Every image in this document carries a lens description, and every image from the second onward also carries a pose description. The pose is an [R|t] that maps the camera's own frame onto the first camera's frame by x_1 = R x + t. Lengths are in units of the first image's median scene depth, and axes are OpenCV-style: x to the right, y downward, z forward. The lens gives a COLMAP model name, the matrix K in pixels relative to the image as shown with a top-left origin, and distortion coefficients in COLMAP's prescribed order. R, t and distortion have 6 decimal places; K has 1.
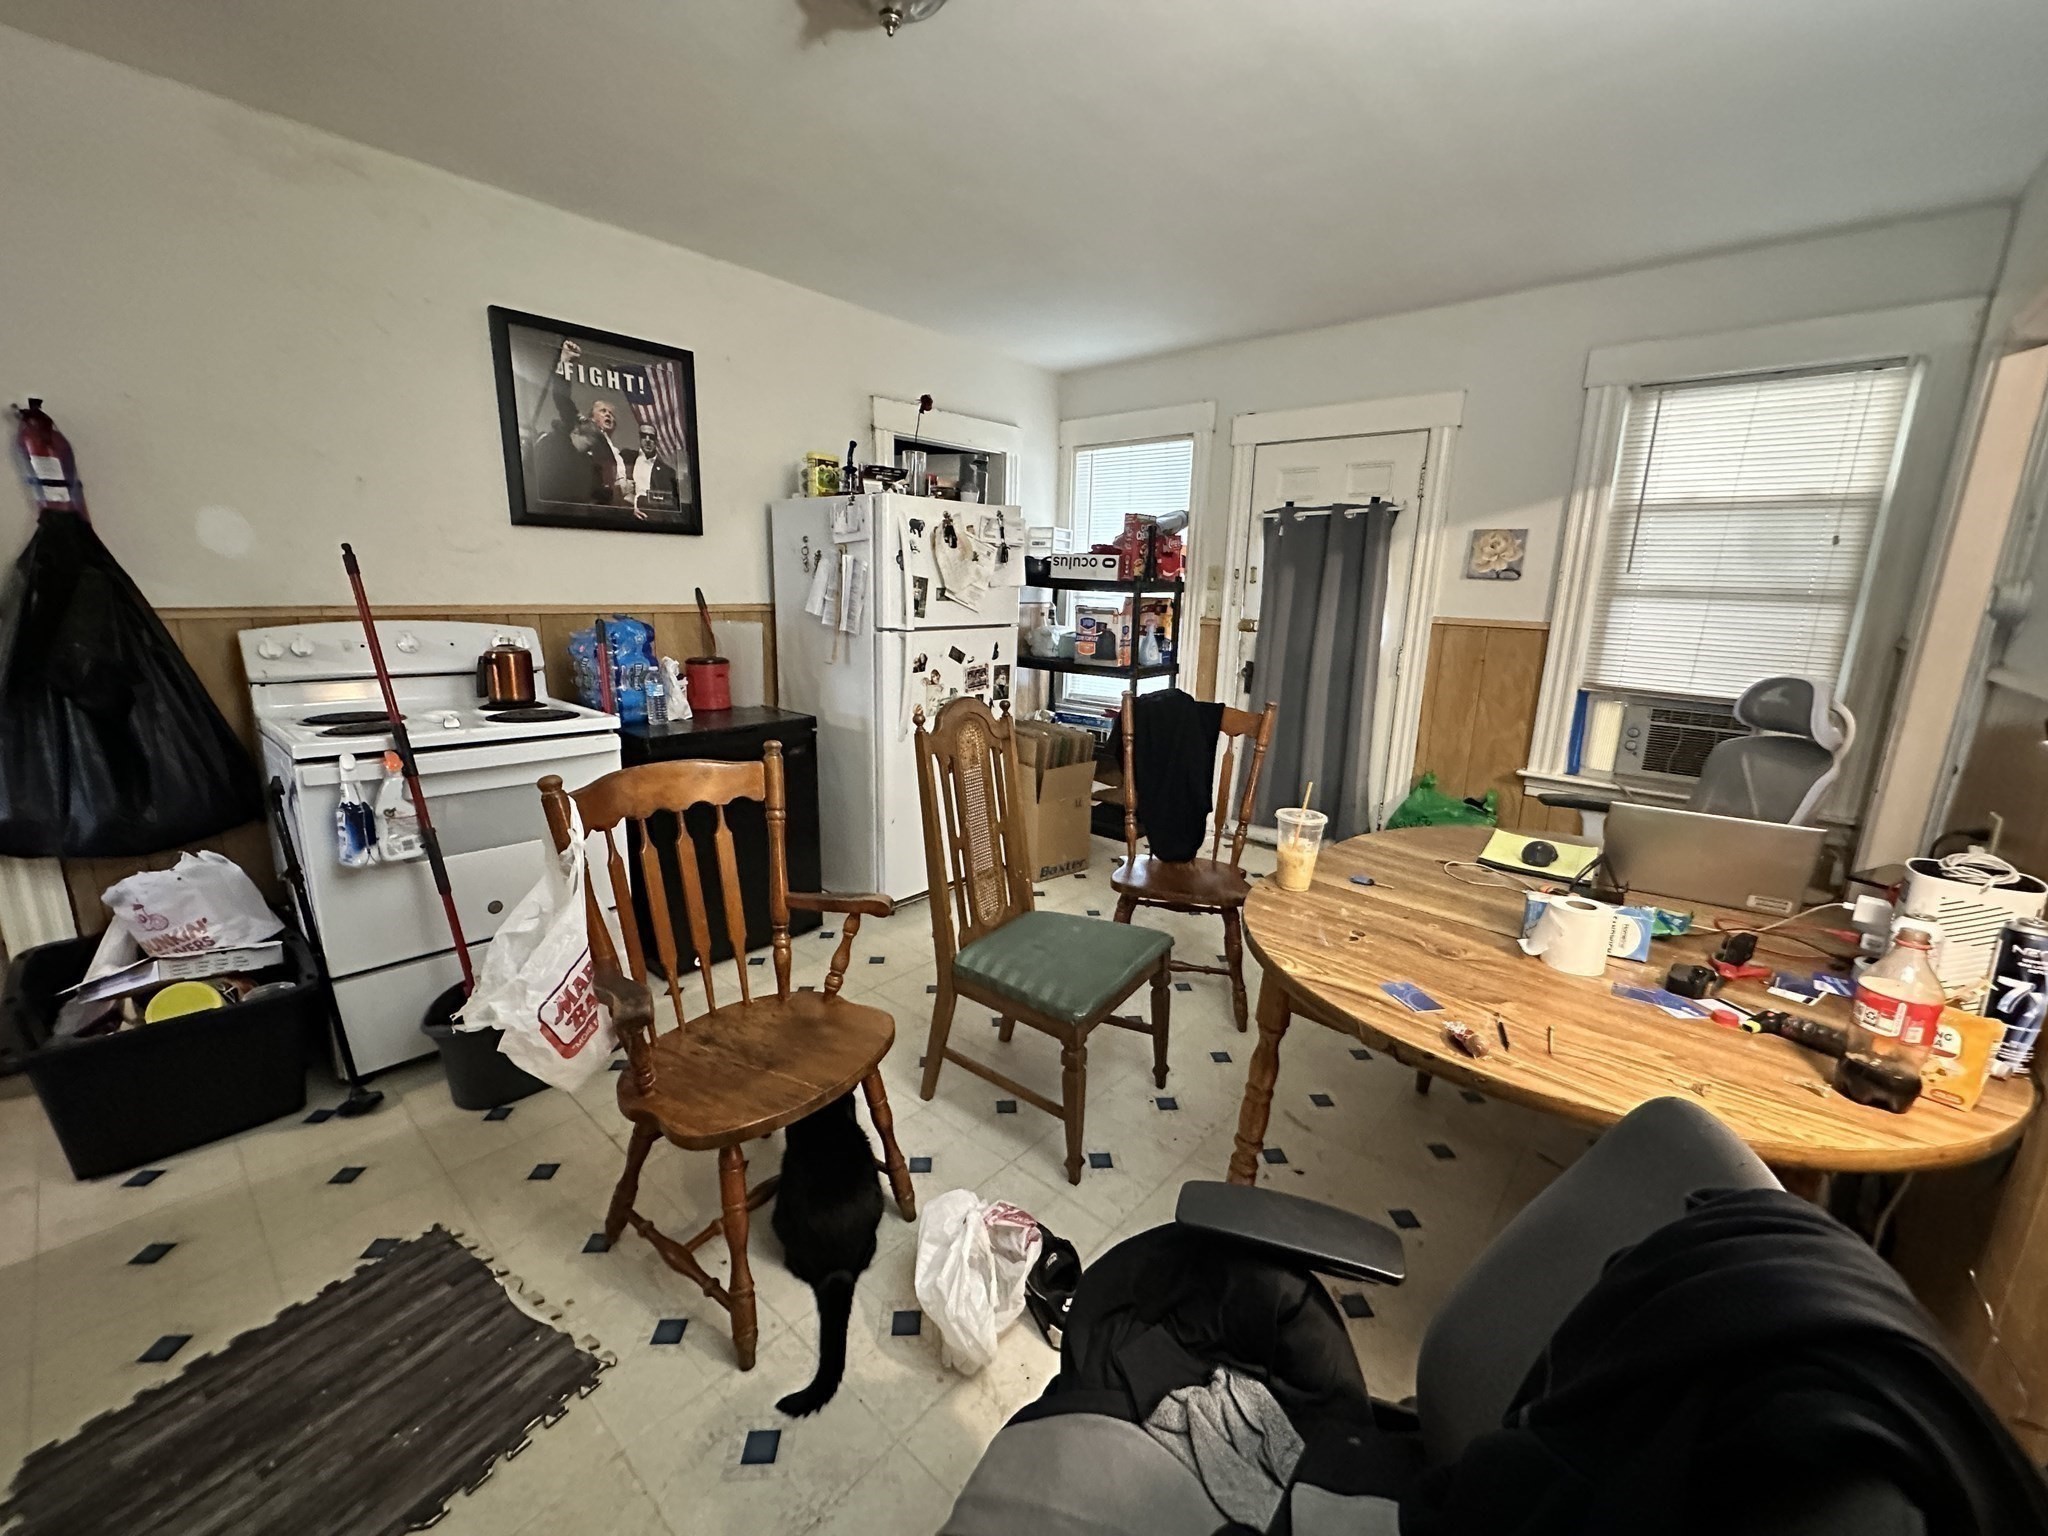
lens RADIAL K [[820.0, 0, 1024.0], [0, 820.0, 768.0], [0, 0, 1]] dist [-0.002428, 0.000562]
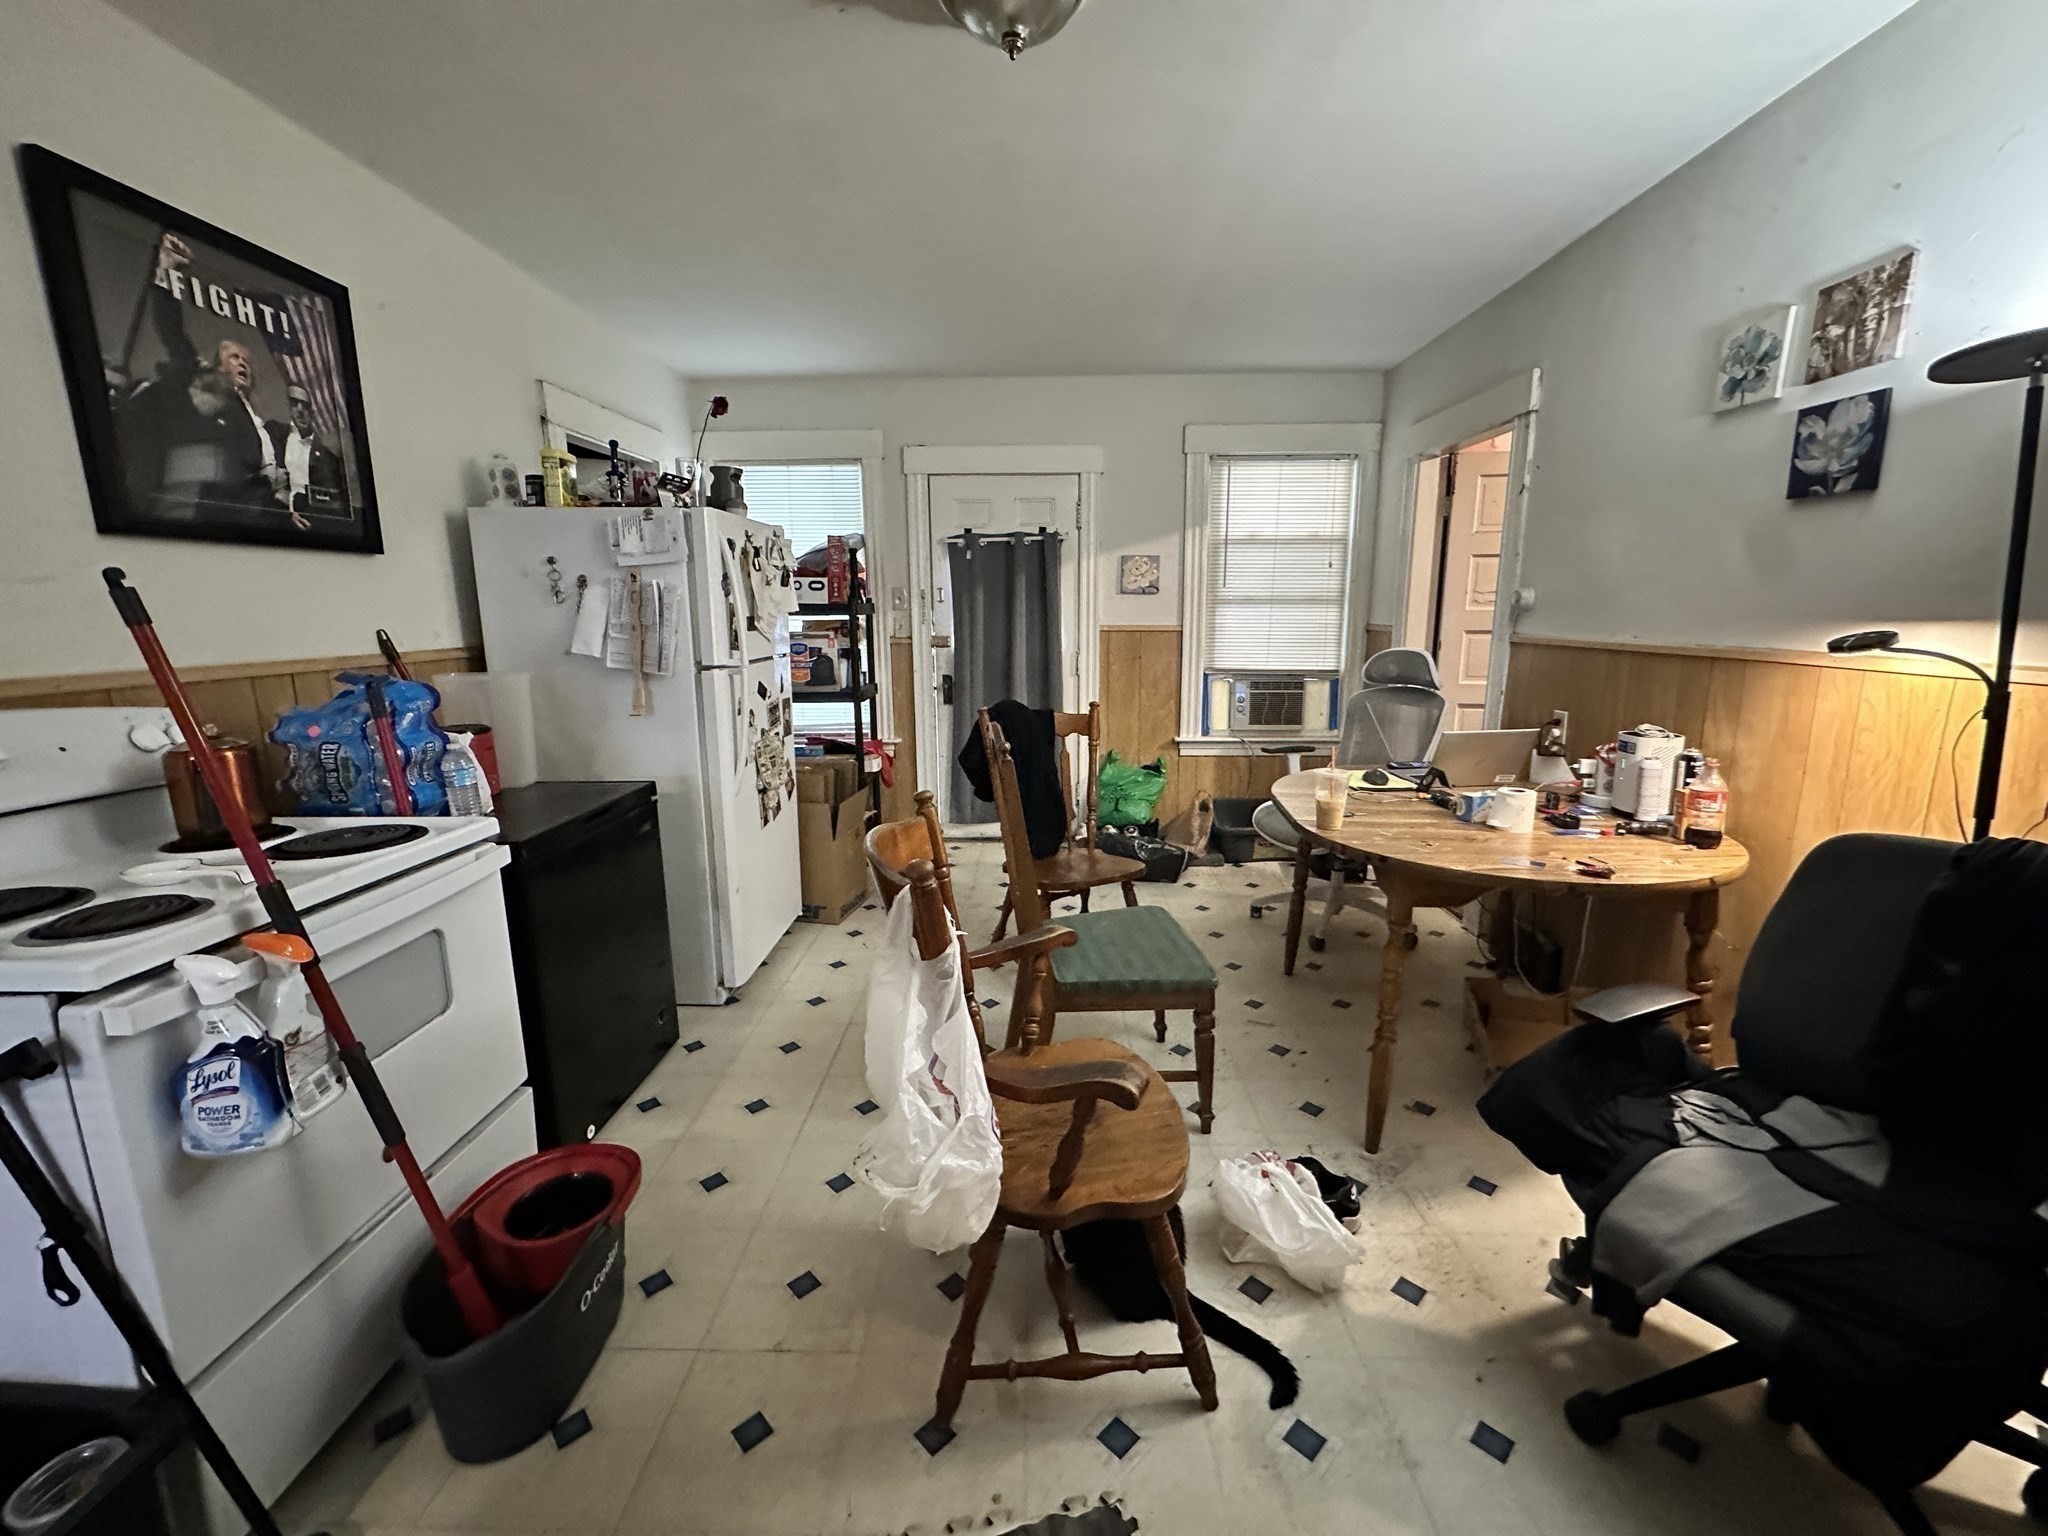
lens RADIAL K [[820.0, 0, 1024.0], [0, 820.0, 768.0], [0, 0, 1]] dist [-0.002428, 0.000562]
pose [[0.763751, -0.153152, 0.627079, -0.460764], [0.167800, 0.985155, 0.036233, -0.042319], [-0.623319, 0.077551, 0.778112, 0.146162]]
